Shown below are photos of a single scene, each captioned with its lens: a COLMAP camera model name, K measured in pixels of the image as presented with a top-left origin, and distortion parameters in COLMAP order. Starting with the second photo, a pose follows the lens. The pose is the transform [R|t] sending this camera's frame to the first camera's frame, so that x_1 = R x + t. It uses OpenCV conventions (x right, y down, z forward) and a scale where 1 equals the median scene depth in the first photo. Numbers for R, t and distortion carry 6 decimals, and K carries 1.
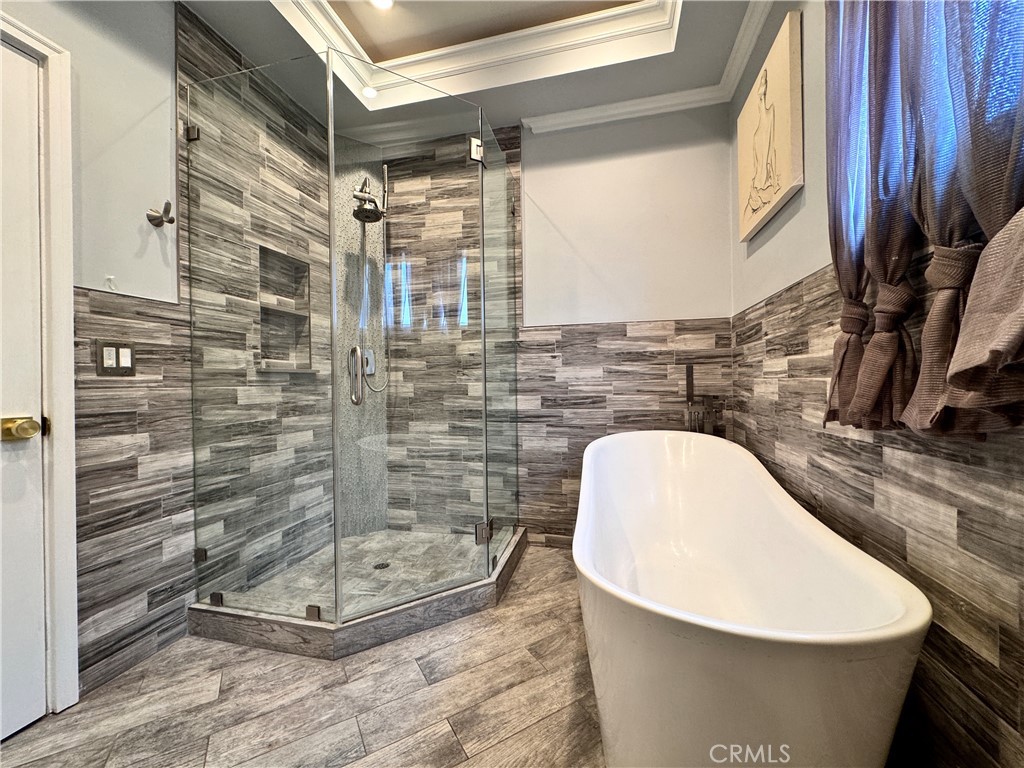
lens RADIAL K [[406.0, 0, 511.8], [0, 406.0, 380.5], [0, 0, 1]] dist [-0.002374, 0.000575]
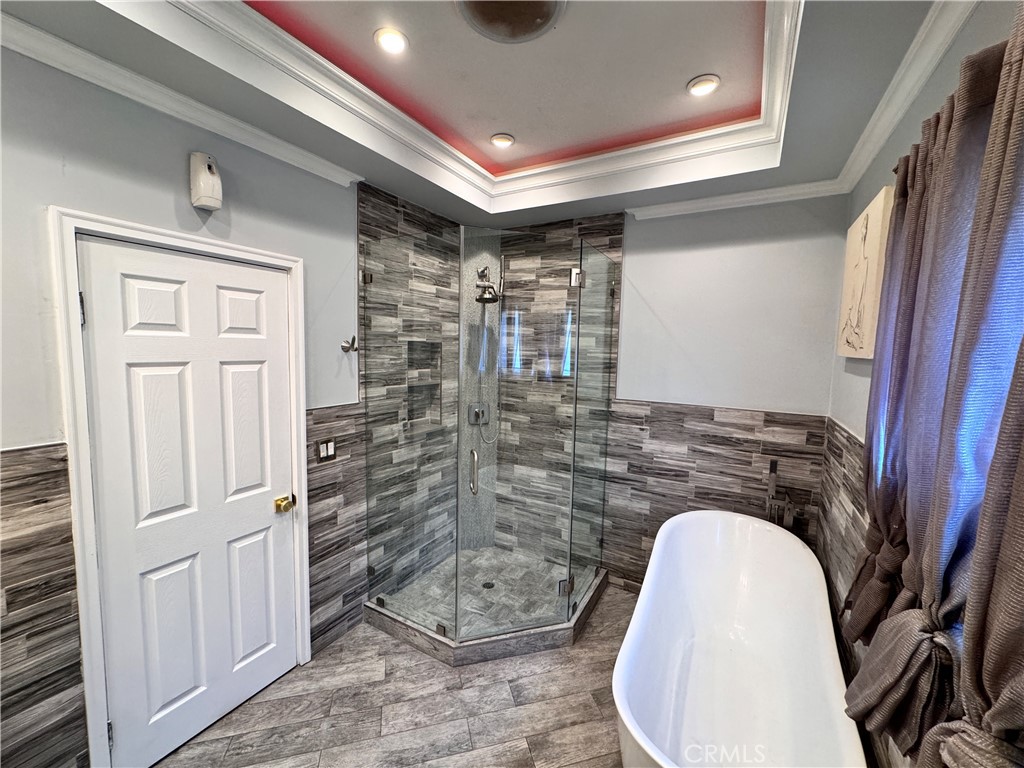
lens RADIAL K [[406.0, 0, 512.7], [0, 406.0, 381.7], [0, 0, 1]] dist [-0.002374, 0.000575]
pose [[0.962295, 0.061012, -0.265076, 0.054629], [-0.038147, 0.995159, 0.090573, -0.301569], [0.269319, -0.077046, 0.959964, -0.162817]]
